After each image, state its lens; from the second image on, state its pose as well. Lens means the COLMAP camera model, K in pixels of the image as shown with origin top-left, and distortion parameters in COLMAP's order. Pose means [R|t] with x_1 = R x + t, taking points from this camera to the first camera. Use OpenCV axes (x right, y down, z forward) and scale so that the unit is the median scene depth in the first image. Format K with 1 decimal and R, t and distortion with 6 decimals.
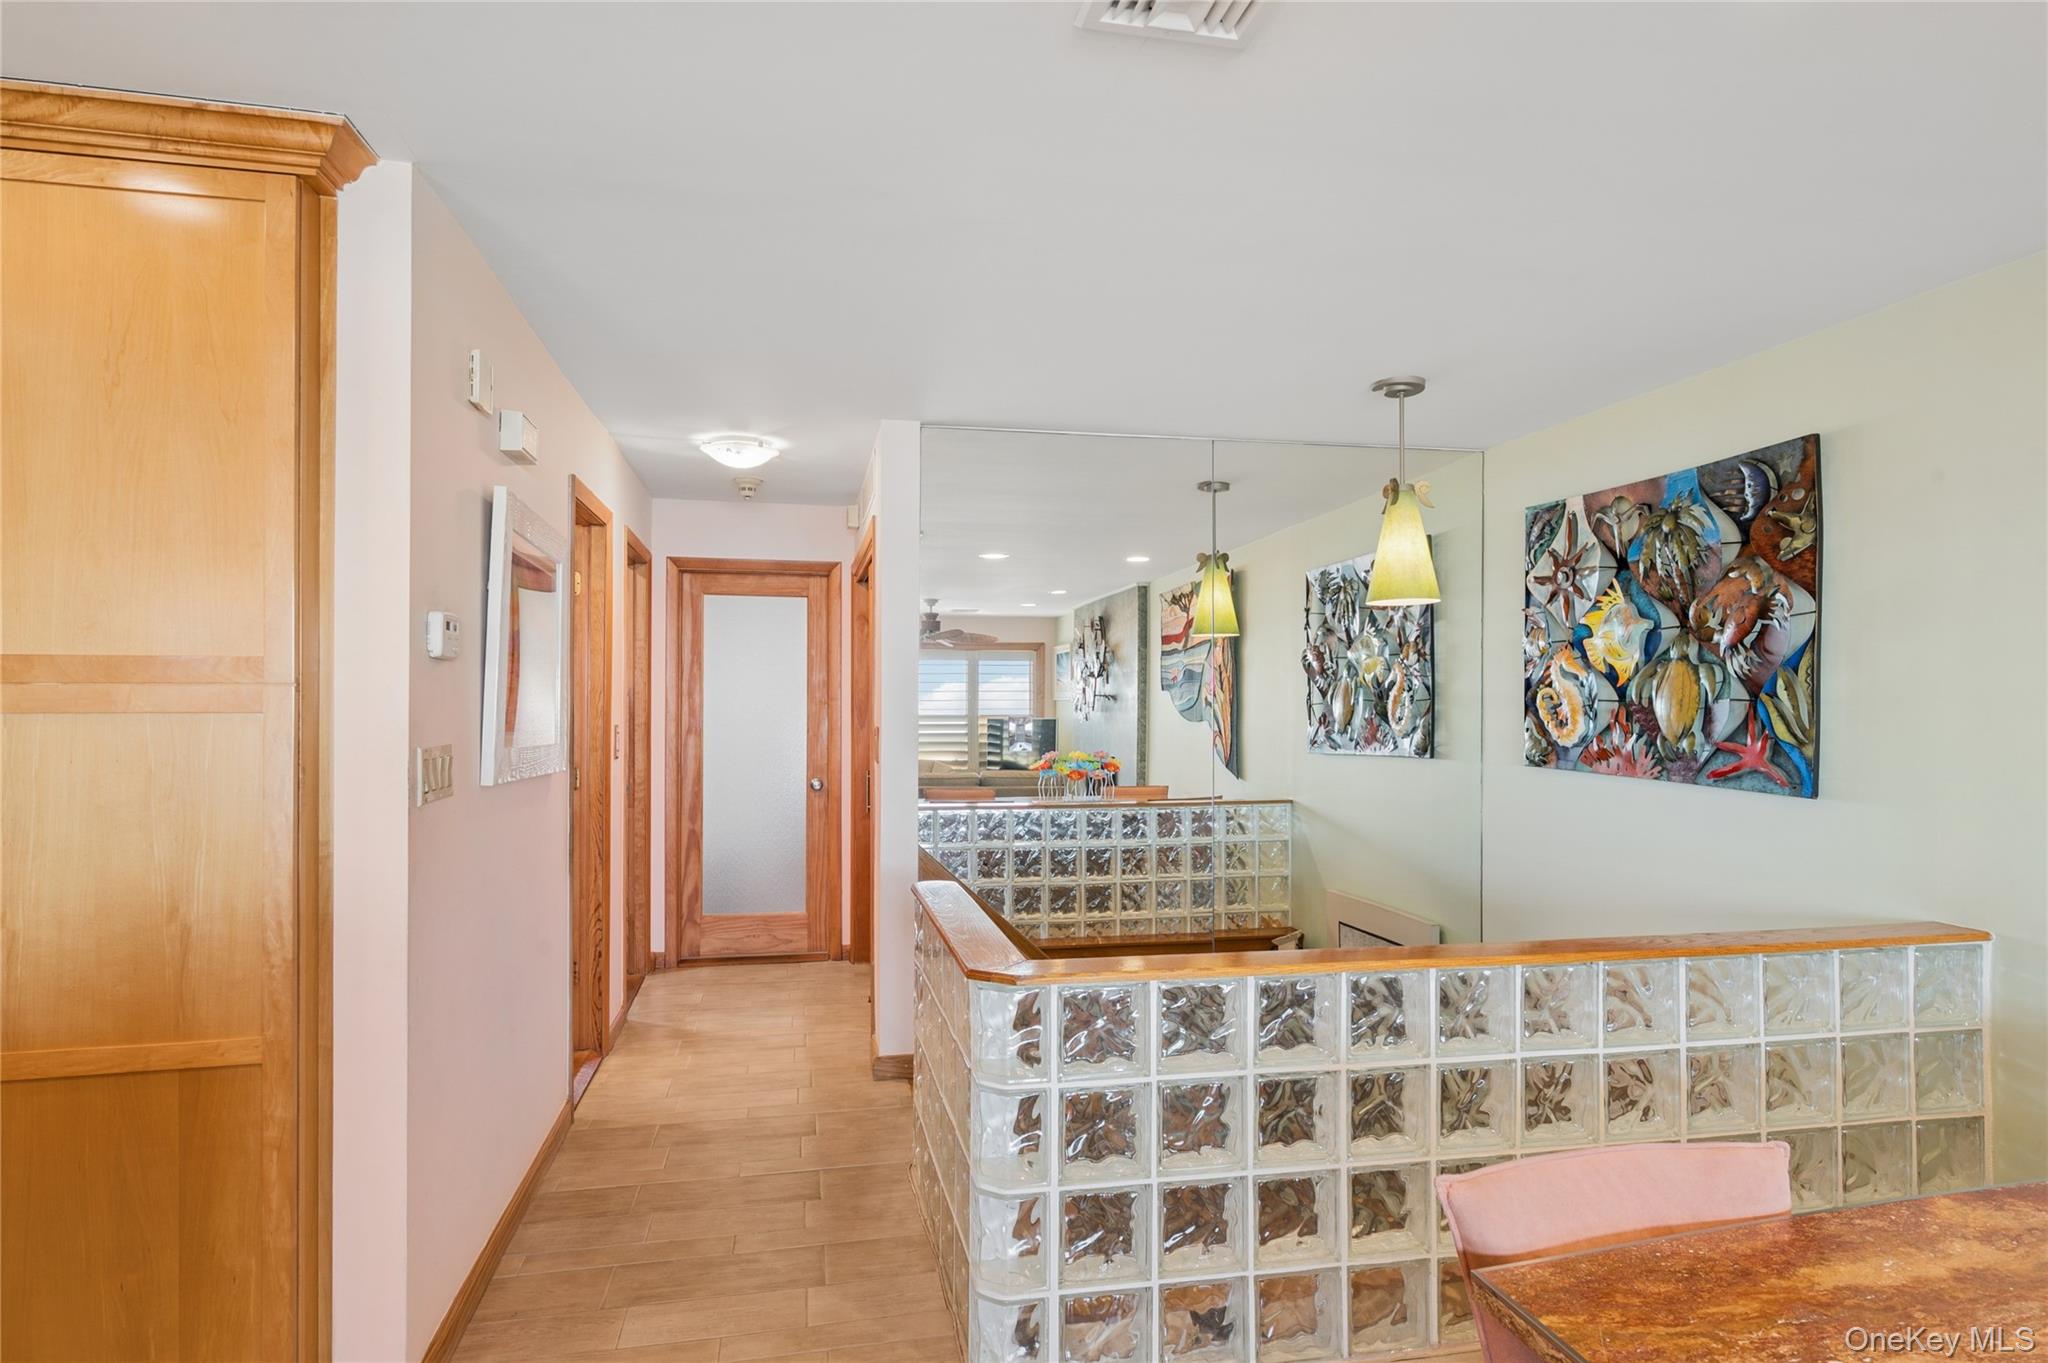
lens RADIAL K [[1098.2, 0, 1016.6], [0, 1098.2, 690.3], [0, 0, 1]] dist [-0.000430, -0.000186]
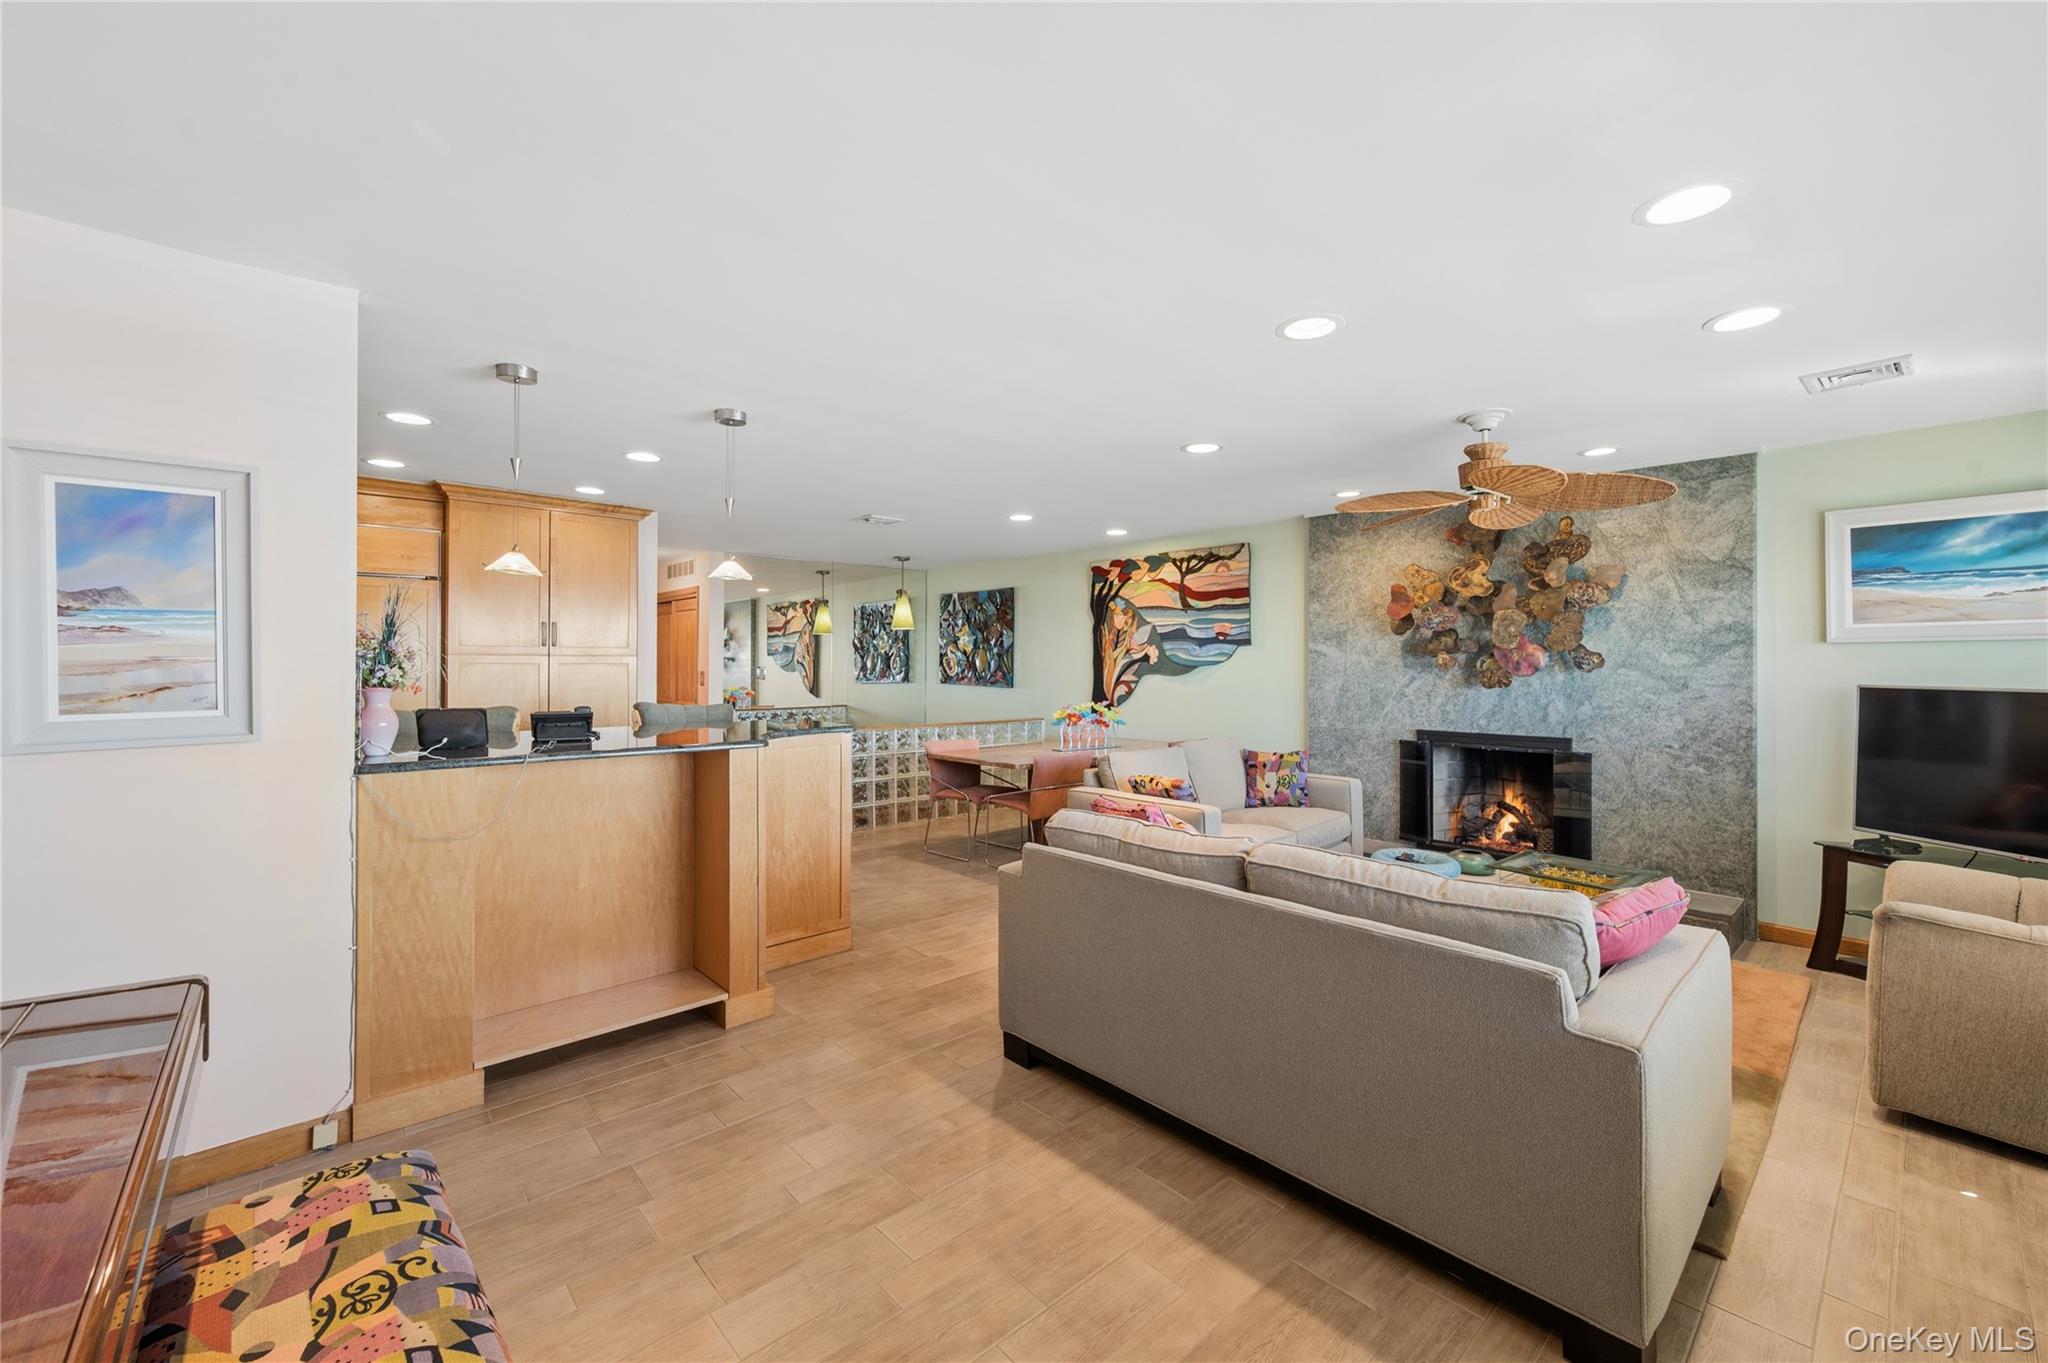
lens RADIAL K [[813.0, 0, 1018.0], [0, 813.0, 669.5], [0, 0, 1]] dist [-0.000781, 0.000095]
pose [[0.866466, -0.001944, 0.499232, -0.439021], [-0.007085, 0.999844, 0.016190, -0.003810], [-0.499185, -0.017565, 0.866317, -0.984632]]
